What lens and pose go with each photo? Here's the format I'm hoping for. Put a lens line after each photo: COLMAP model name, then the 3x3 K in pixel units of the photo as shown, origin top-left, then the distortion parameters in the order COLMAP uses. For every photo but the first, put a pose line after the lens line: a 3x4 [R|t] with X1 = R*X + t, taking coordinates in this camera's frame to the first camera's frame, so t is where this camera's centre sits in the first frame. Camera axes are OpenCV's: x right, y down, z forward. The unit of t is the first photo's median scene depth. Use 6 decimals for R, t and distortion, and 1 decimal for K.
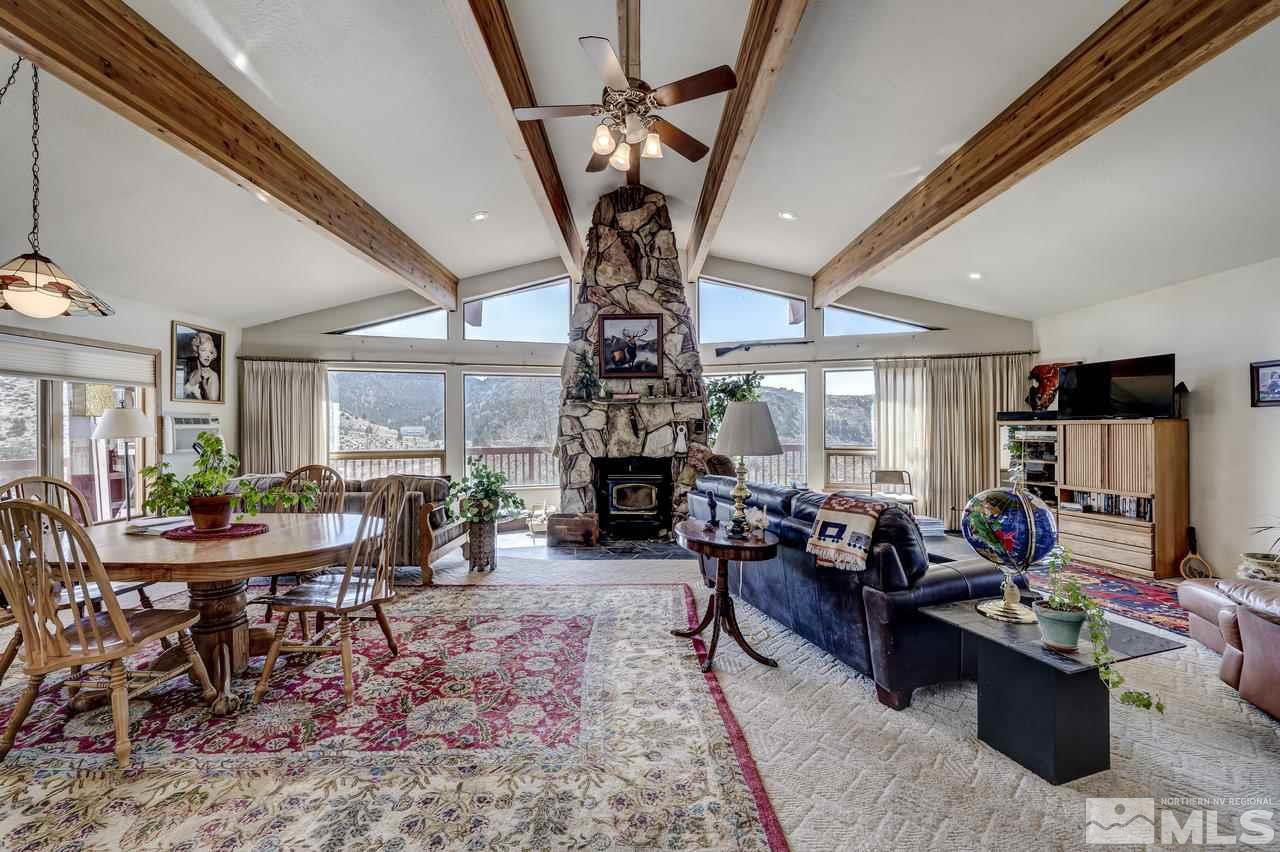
lens RADIAL K [[503.8, 0, 639.9], [0, 503.8, 418.1], [0, 0, 1]] dist [-0.002556, -0.000059]
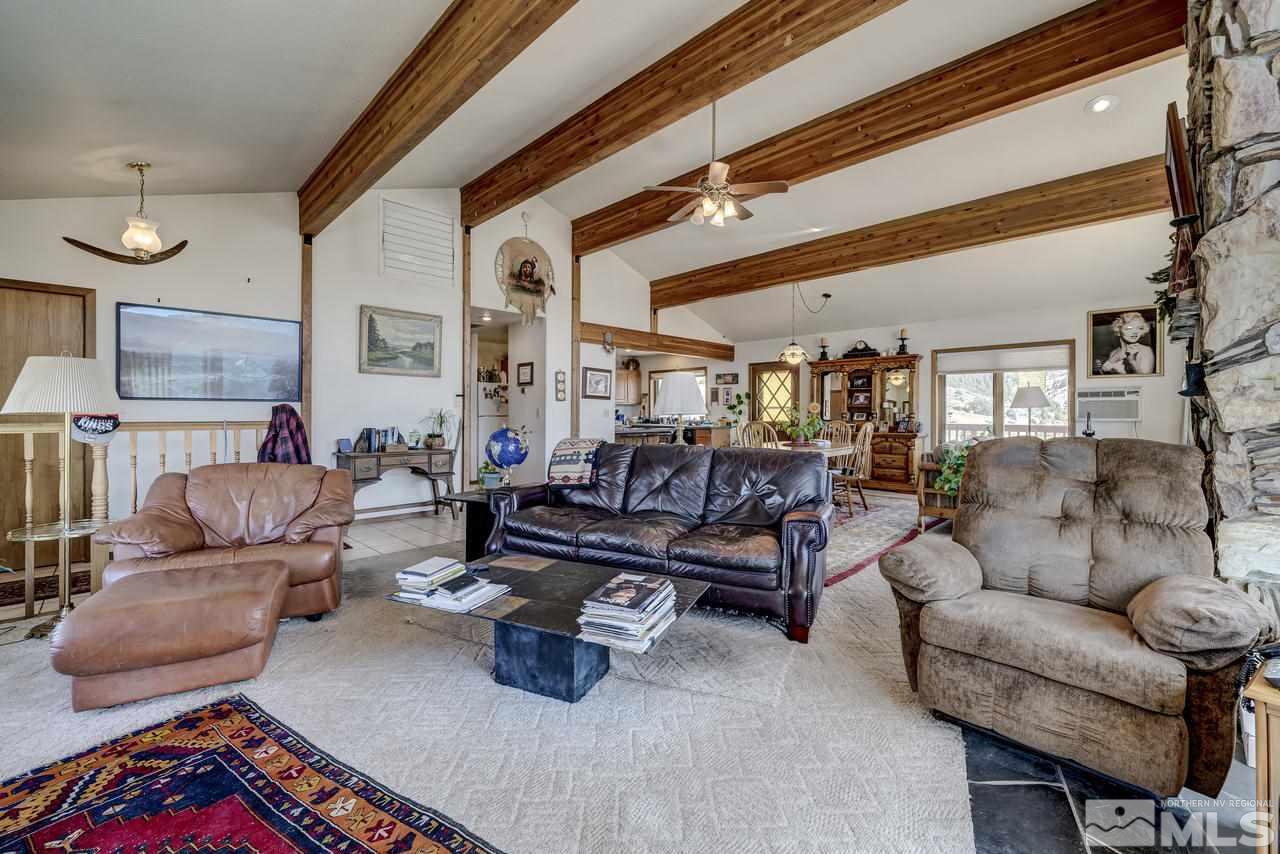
lens RADIAL K [[503.8, 0, 639.9], [0, 503.8, 419.1], [0, 0, 1]] dist [-0.002556, -0.000059]
pose [[-0.689548, 0.009840, -0.724173, 0.671748], [0.015520, 0.999879, -0.001191, 0.047126], [0.724074, -0.012060, -0.689617, 1.003444]]
